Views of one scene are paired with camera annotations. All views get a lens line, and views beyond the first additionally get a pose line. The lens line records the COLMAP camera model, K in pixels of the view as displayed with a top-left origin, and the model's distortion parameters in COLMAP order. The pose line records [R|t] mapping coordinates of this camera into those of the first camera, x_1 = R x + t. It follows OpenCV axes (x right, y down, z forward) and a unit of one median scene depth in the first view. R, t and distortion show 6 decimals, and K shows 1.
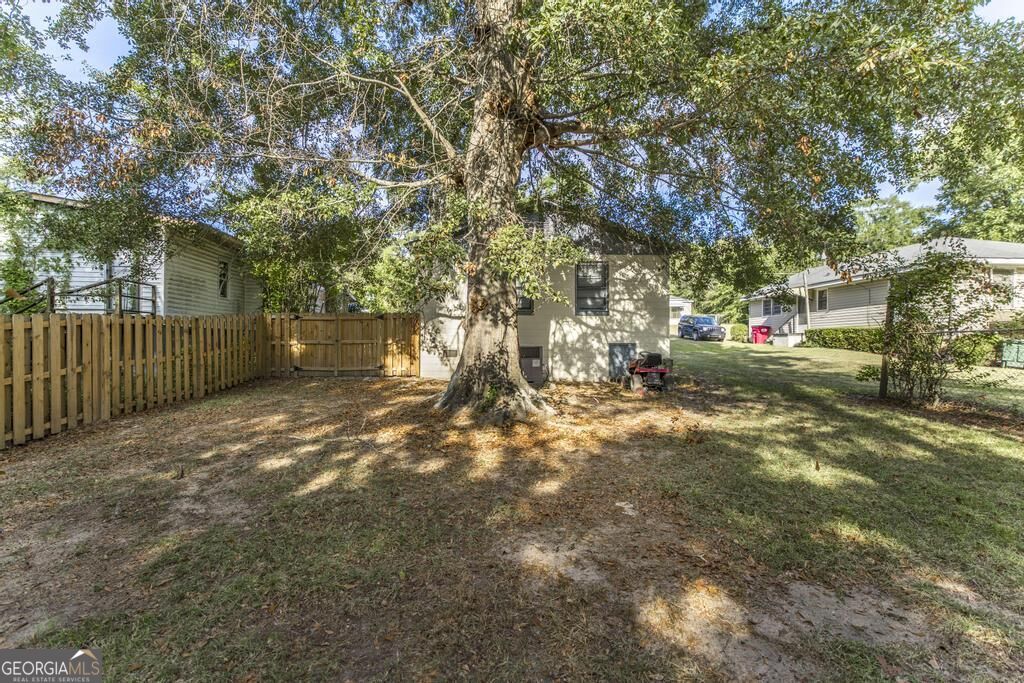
lens RADIAL K [[450.3, 0, 514.5], [0, 450.3, 345.1], [0, 0, 1]] dist [-0.000282, 0.000468]
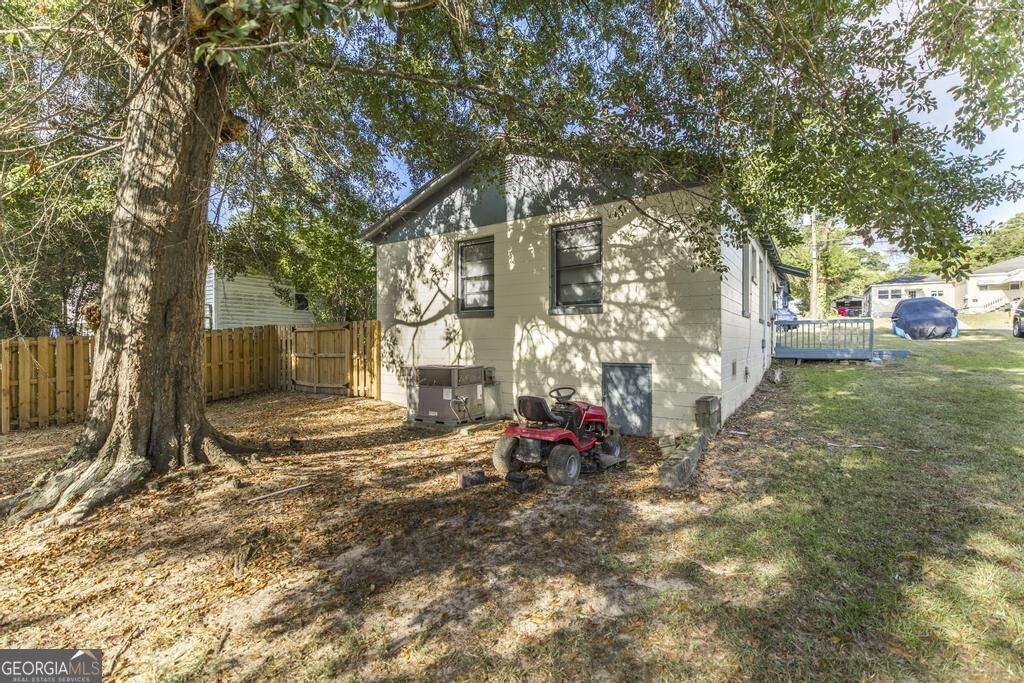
lens RADIAL K [[450.3, 0, 514.5], [0, 450.3, 345.1], [0, 0, 1]] dist [-0.000282, 0.000468]
pose [[0.813125, -0.001380, -0.582087, 0.448934], [0.006081, 0.999963, 0.006123, -0.029283], [0.582057, -0.008518, 0.813104, 0.479732]]
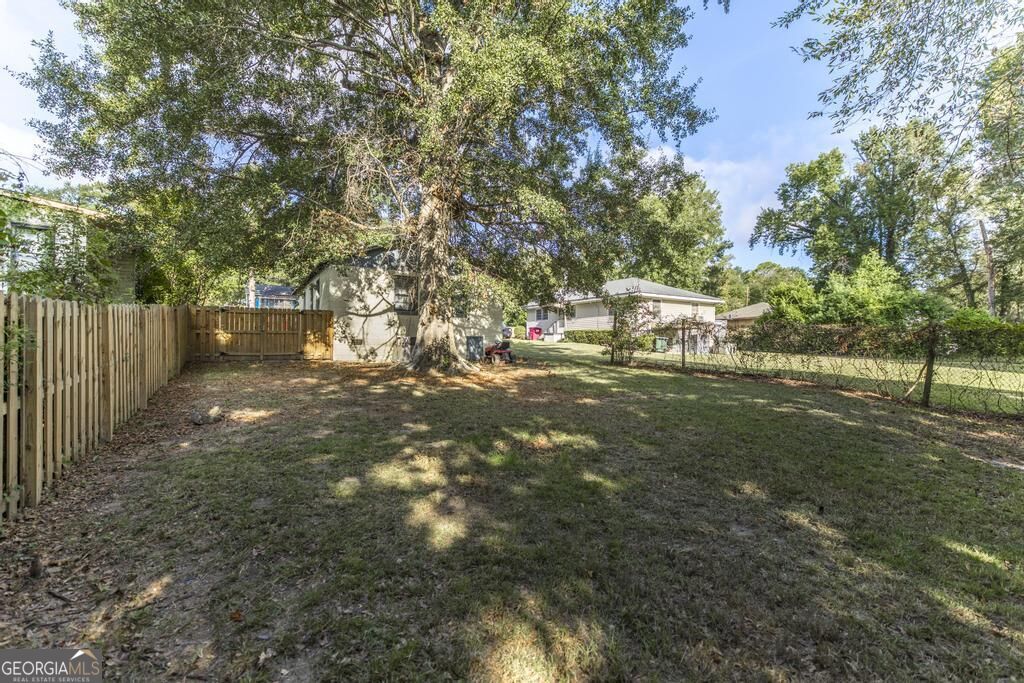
lens RADIAL K [[450.3, 0, 514.5], [0, 450.3, 345.1], [0, 0, 1]] dist [-0.000282, 0.000468]
pose [[0.871873, 0.004173, 0.489715, -0.384781], [-0.004054, 0.999991, -0.001304, 0.026488], [-0.489716, -0.000849, 0.871882, -0.383735]]
